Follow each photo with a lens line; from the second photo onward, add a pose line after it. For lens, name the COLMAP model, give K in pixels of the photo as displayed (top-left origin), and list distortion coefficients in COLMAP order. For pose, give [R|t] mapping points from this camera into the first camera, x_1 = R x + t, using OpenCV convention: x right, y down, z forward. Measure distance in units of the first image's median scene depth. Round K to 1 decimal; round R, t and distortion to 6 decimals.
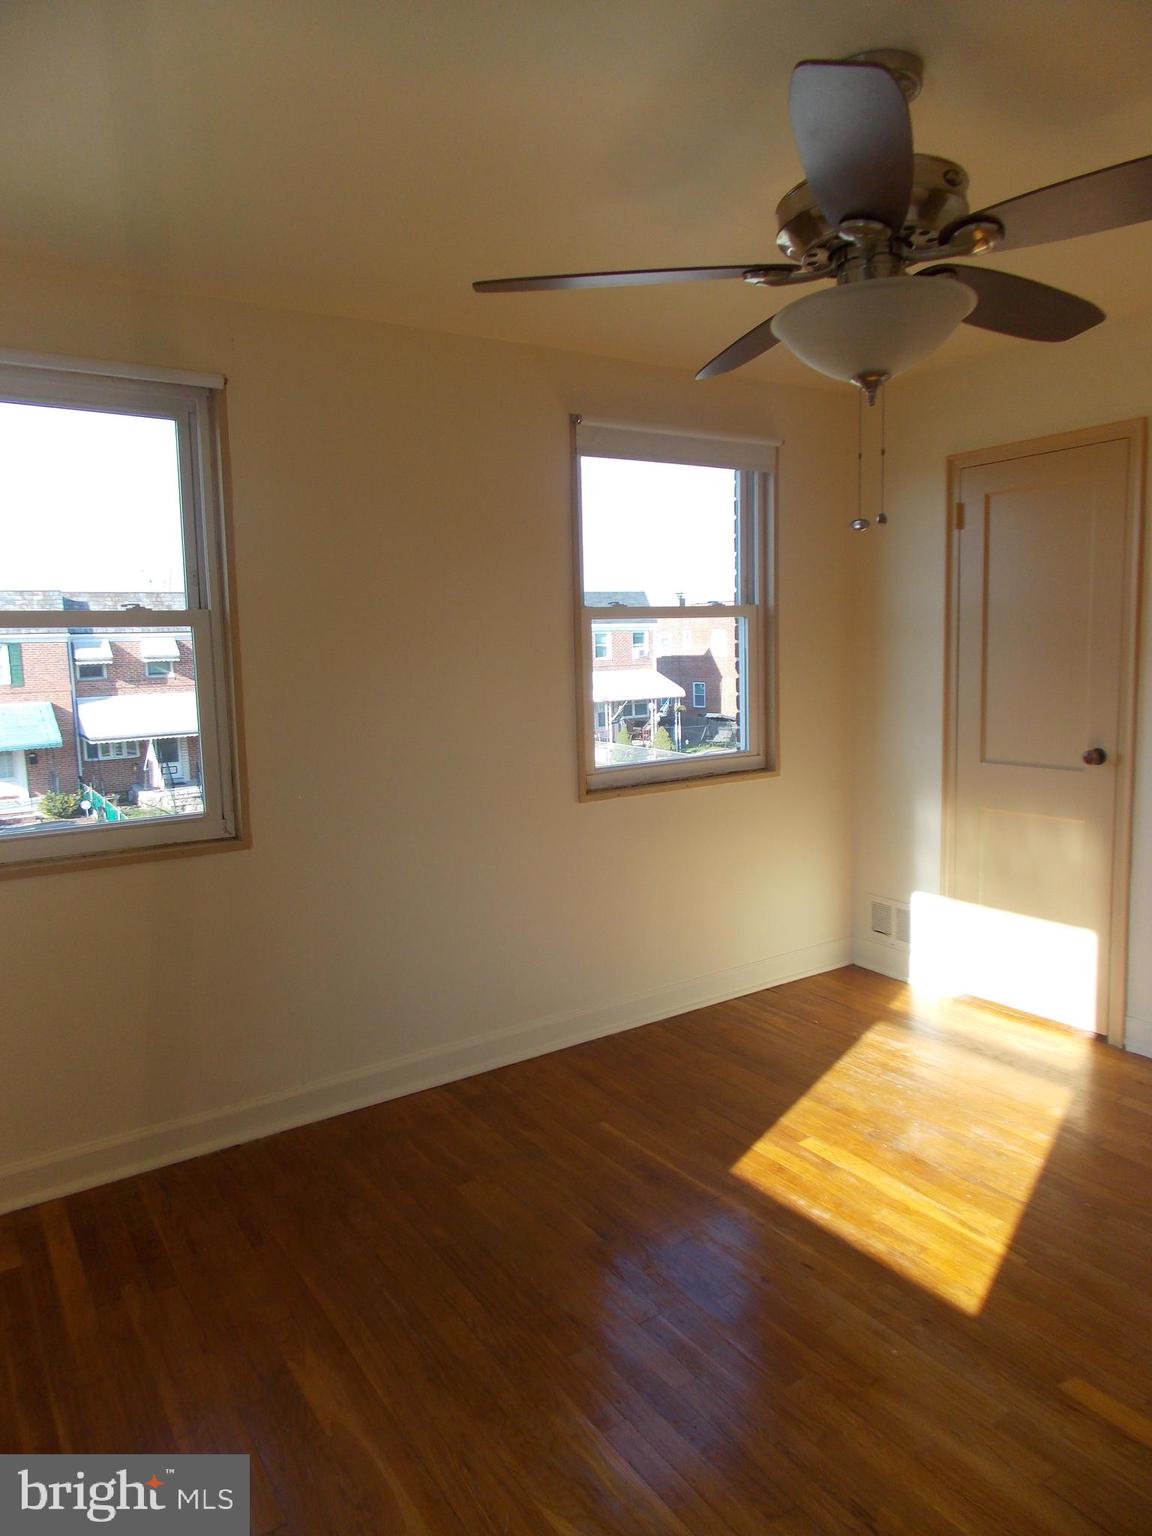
lens RADIAL K [[1006.2, 0, 581.9], [0, 1006.2, 766.7], [0, 0, 1]] dist [-0.003565, -0.000941]
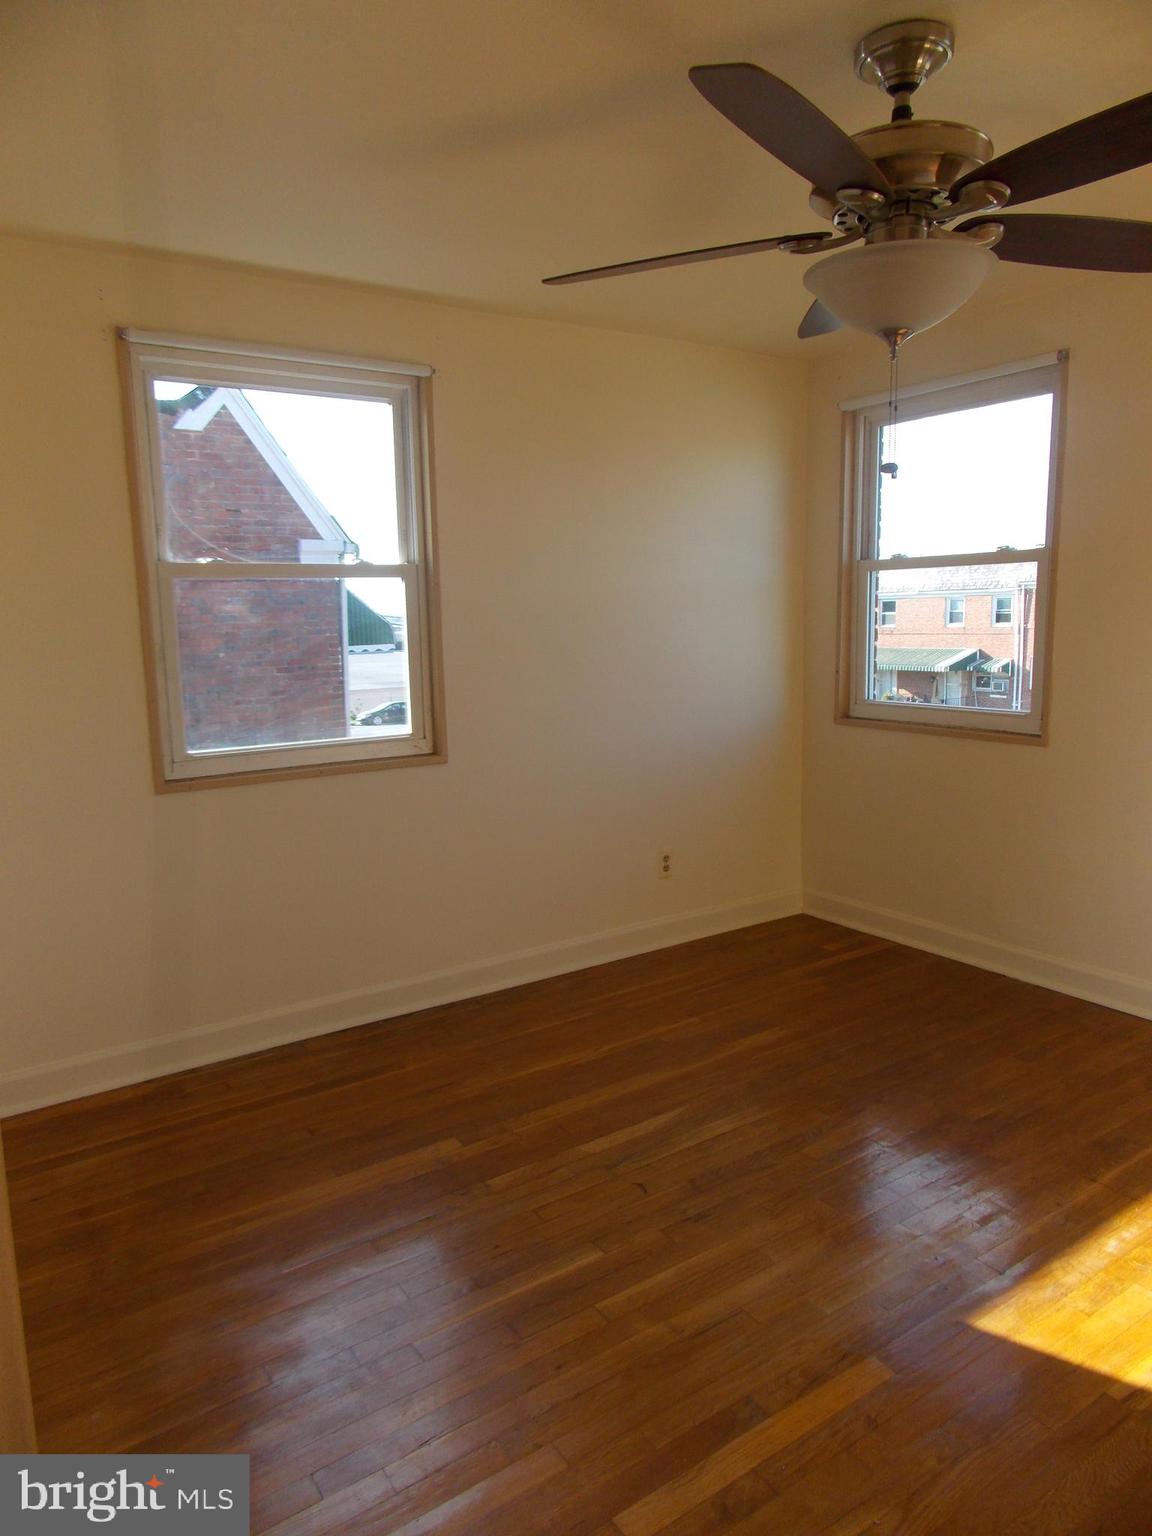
lens RADIAL K [[1006.2, 0, 583.8], [0, 1006.2, 766.0], [0, 0, 1]] dist [-0.003565, -0.000941]
pose [[0.021158, 0.189367, -0.981678, 1.095803], [-0.096284, 0.977720, 0.186528, -0.088865], [0.995129, 0.090573, 0.038920, 0.514690]]
